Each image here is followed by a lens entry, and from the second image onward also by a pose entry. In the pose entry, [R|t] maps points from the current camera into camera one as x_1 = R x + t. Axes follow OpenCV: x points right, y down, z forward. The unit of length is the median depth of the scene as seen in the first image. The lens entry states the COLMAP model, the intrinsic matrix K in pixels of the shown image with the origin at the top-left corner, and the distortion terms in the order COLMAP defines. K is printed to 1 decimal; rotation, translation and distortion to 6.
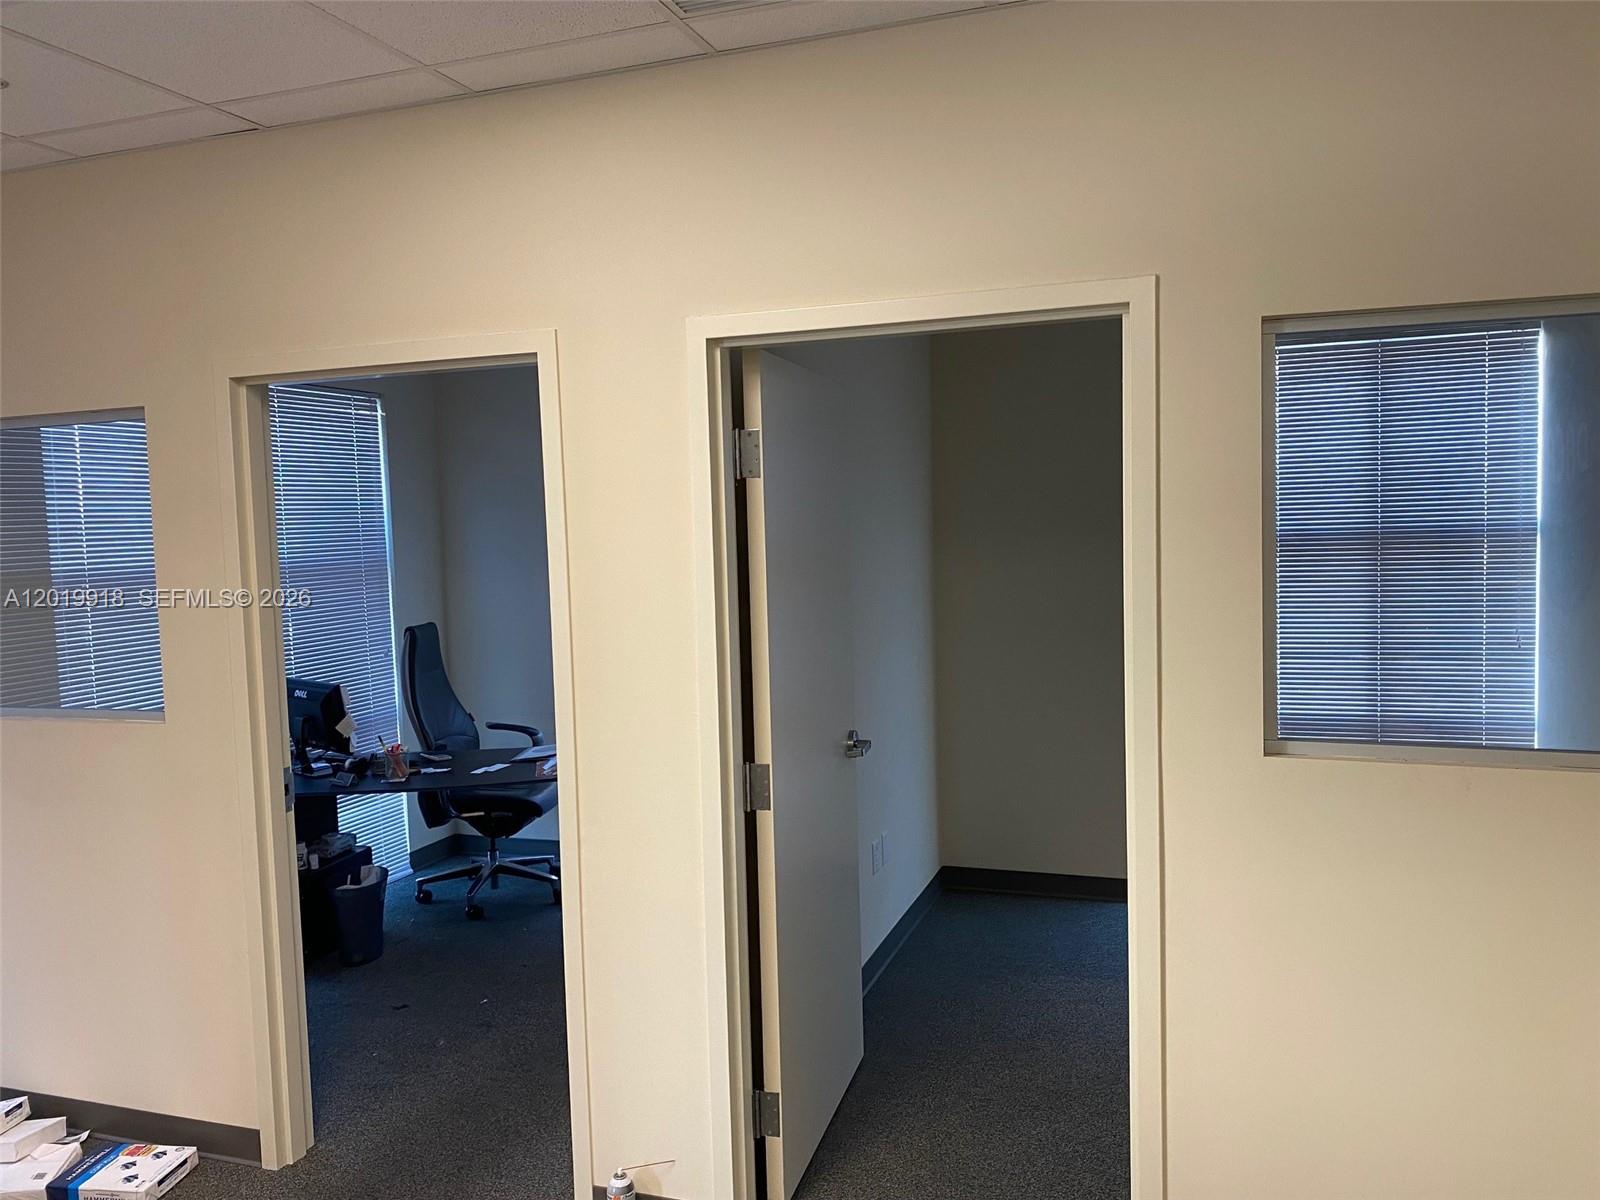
lens RADIAL K [[1220.9, 0, 800.0], [0, 1220.9, 600.0], [0, 0, 1]] dist [0.001750, -0.007085]
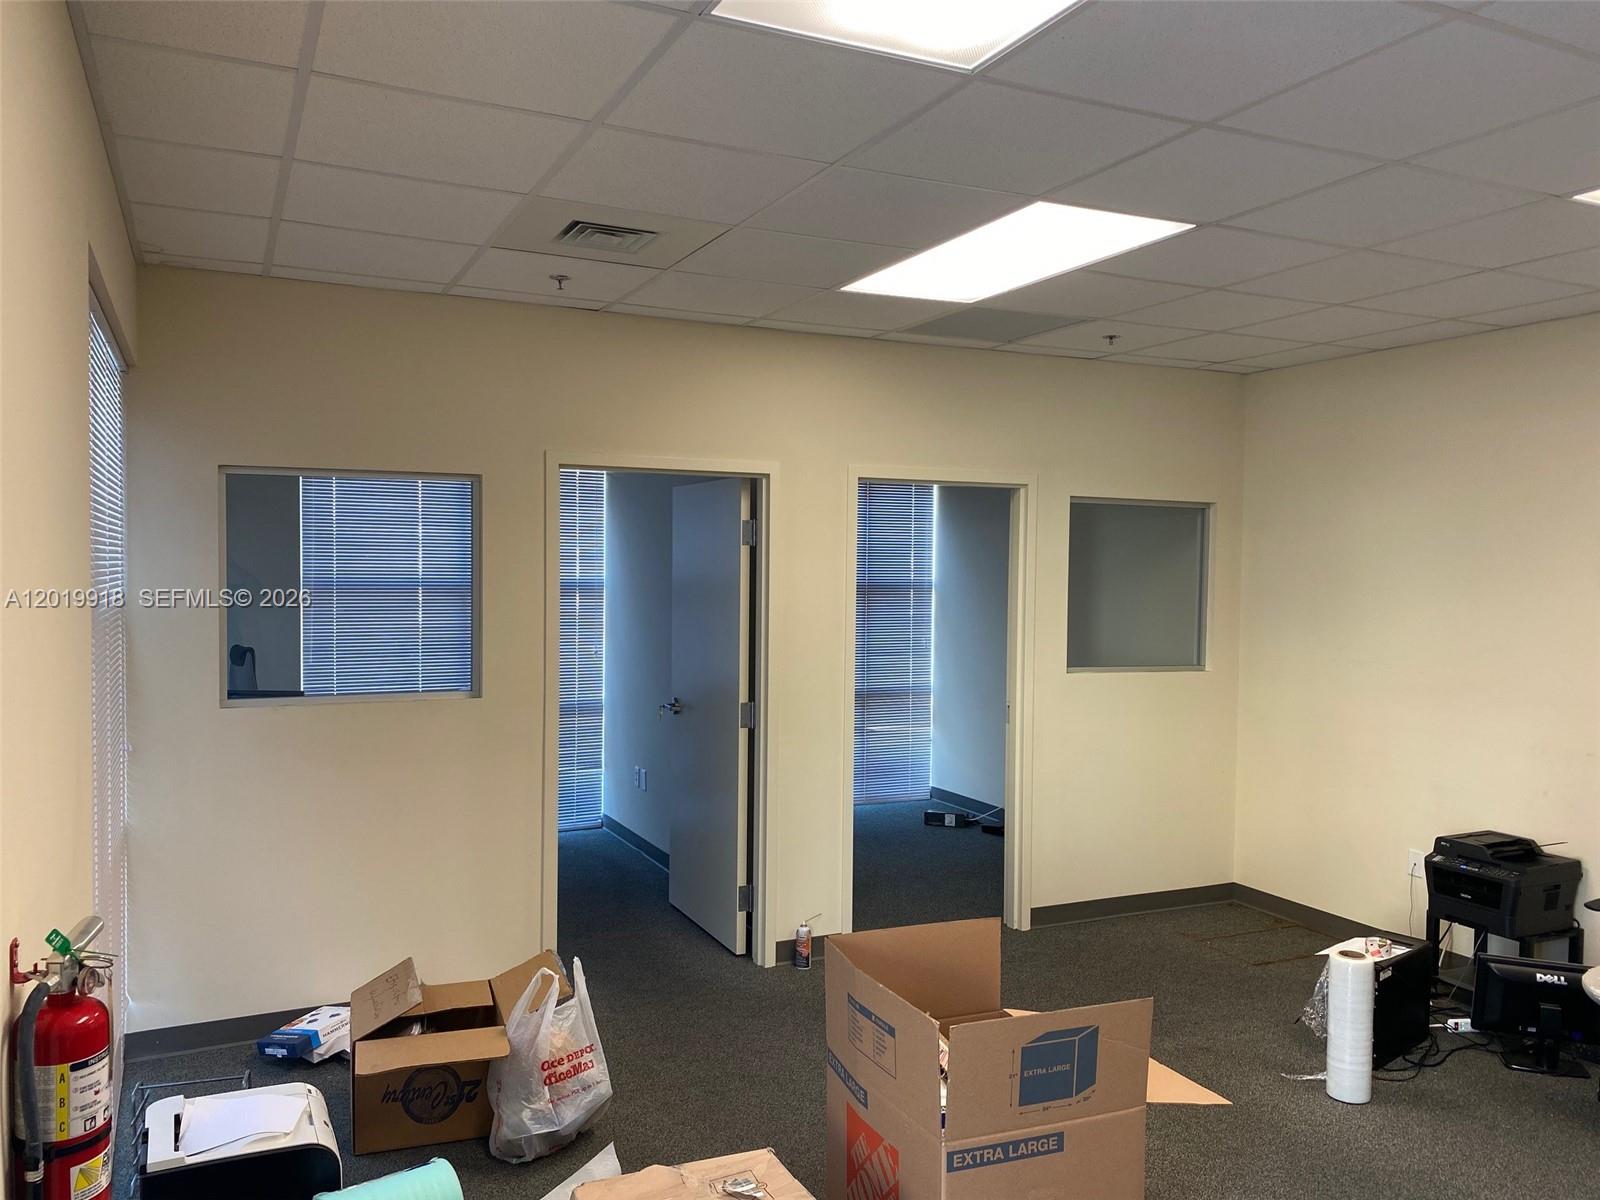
lens RADIAL K [[1236.1, 0, 797.8], [0, 1236.1, 573.7], [0, 0, 1]] dist [0.001617, -0.116805]
pose [[0.715108, 0.031436, 0.698307, -0.885108], [0.019918, 0.997666, -0.065309, 0.045740], [-0.698731, 0.060612, 0.712813, -0.226679]]
